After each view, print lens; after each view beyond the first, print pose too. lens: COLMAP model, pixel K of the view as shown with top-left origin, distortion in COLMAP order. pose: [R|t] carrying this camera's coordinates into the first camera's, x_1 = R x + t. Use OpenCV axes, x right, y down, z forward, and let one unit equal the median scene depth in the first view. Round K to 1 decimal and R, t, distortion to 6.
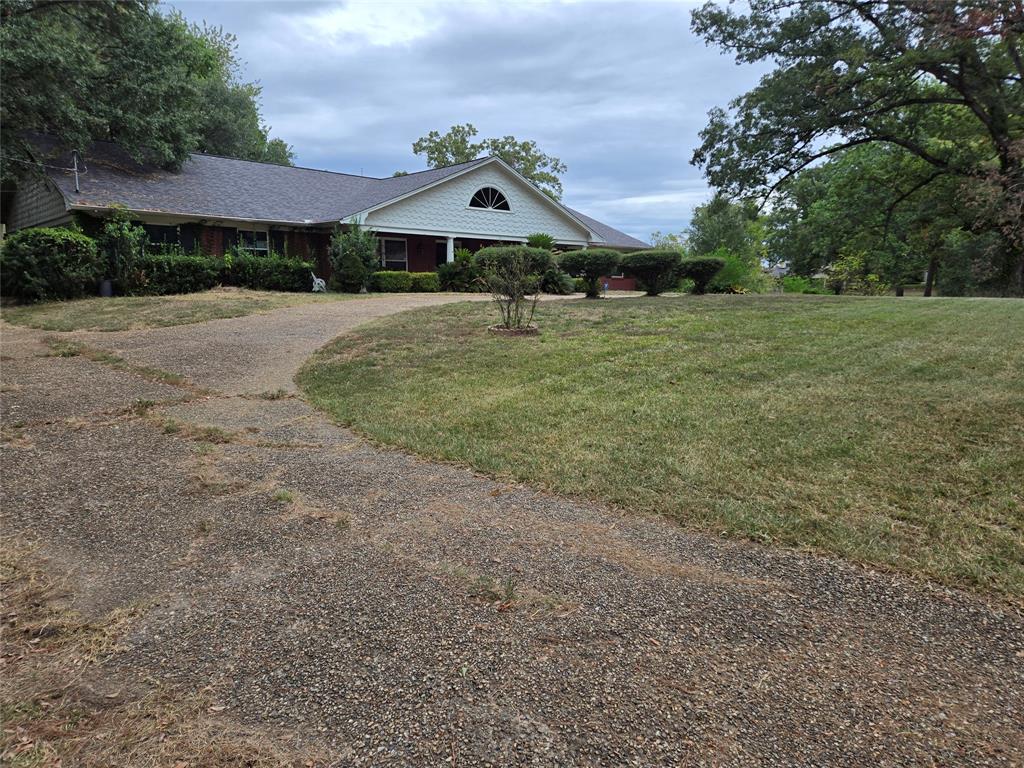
lens RADIAL K [[673.6, 0, 511.9], [0, 673.6, 365.7], [0, 0, 1]] dist [0.077587, -0.067981]
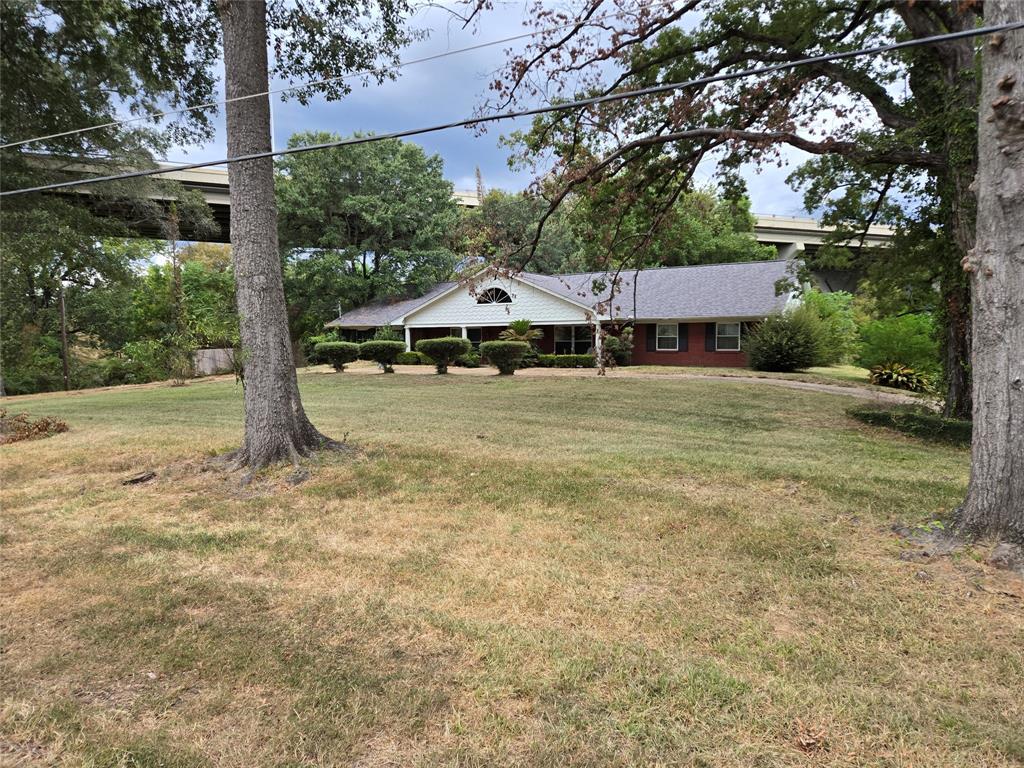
lens RADIAL K [[673.6, 0, 511.9], [0, 673.6, 365.7], [0, 0, 1]] dist [0.077587, -0.067981]
pose [[0.276313, 0.044373, -0.960043, 1.339352], [-0.096394, 0.995176, 0.018253, -0.143789], [0.956221, 0.087499, 0.279257, 0.706419]]
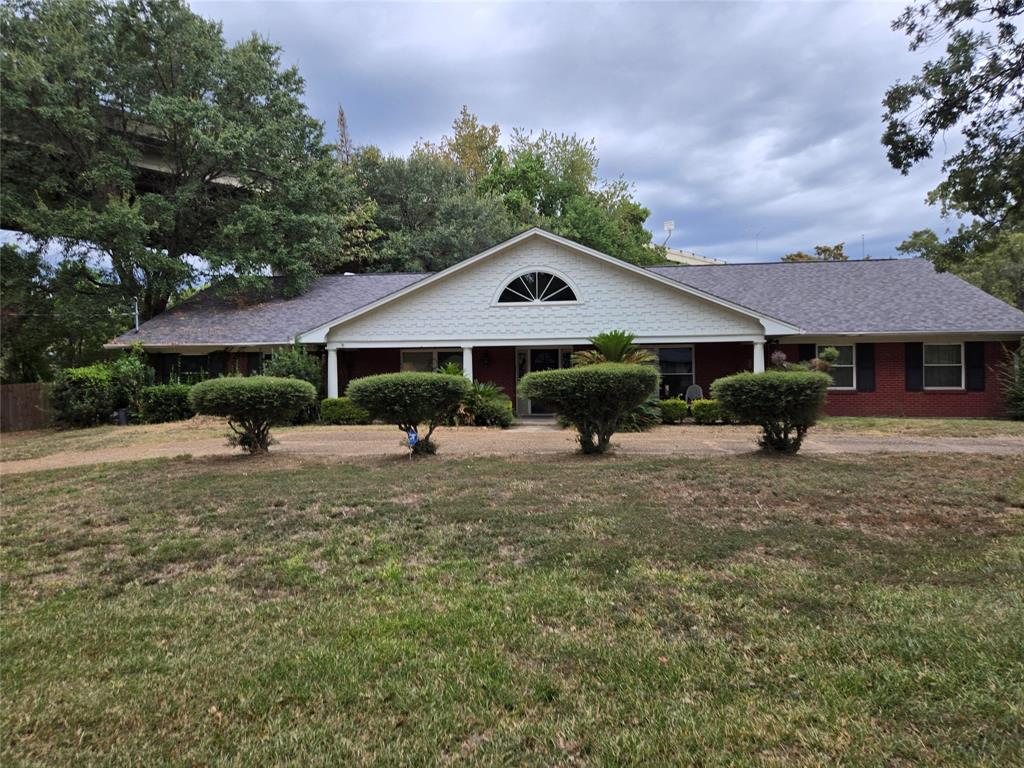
lens RADIAL K [[673.6, 0, 511.9], [0, 673.6, 365.7], [0, 0, 1]] dist [0.077587, -0.067981]
pose [[0.633944, -0.013292, -0.773264, 0.511707], [-0.075150, 0.994062, -0.078698, -0.116715], [0.769719, 0.108001, 0.629181, 0.582520]]
